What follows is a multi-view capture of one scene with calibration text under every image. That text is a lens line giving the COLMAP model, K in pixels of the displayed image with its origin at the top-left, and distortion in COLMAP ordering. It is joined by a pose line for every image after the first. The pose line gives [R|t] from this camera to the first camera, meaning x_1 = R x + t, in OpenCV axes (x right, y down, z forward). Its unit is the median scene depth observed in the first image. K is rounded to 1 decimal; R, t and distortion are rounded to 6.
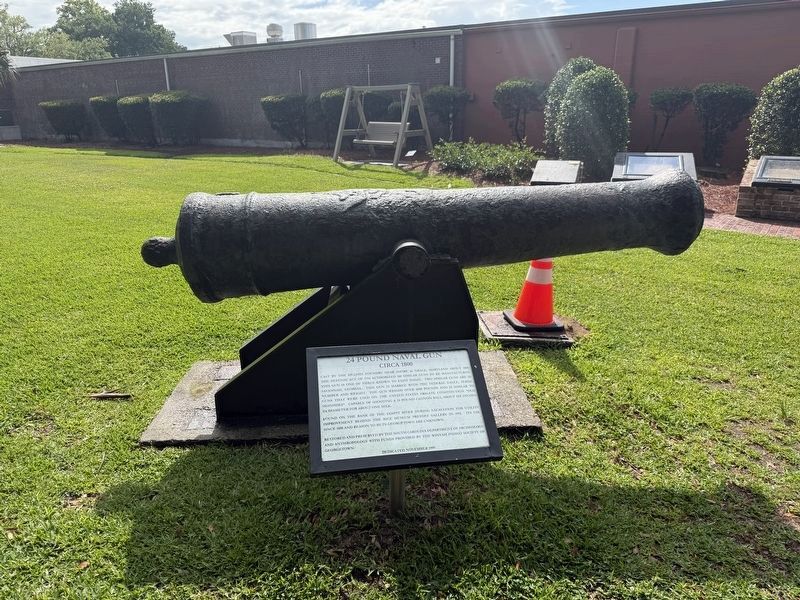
lens RADIAL K [[565.2, 0, 400.4], [0, 565.2, 300.3], [0, 0, 1]] dist [0.011261, -0.023458]
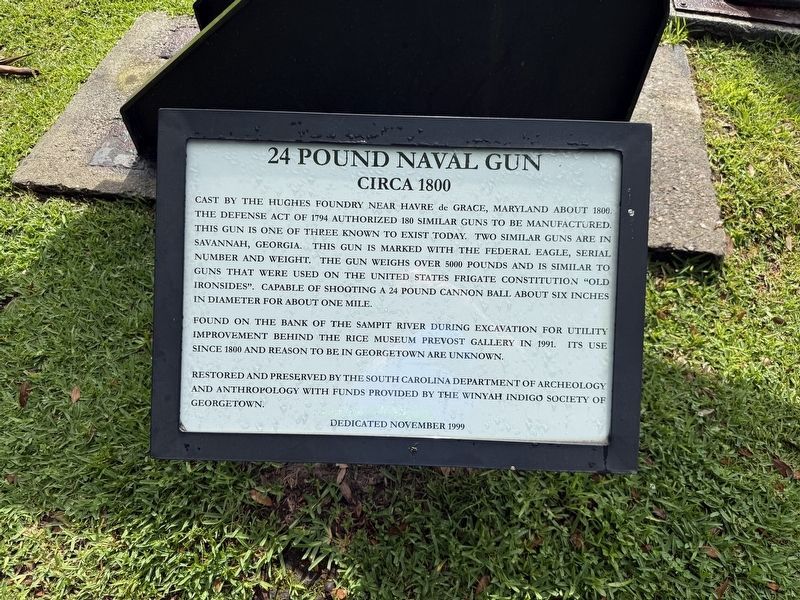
lens RADIAL K [[565.2, 0, 400.0], [0, 565.2, 300.6], [0, 0, 1]] dist [0.011261, -0.023458]
pose [[0.977091, 0.169672, -0.128467, 0.048662], [-0.057751, 0.792379, 0.607290, -0.045368], [0.204835, -0.585958, 0.784025, 0.673089]]
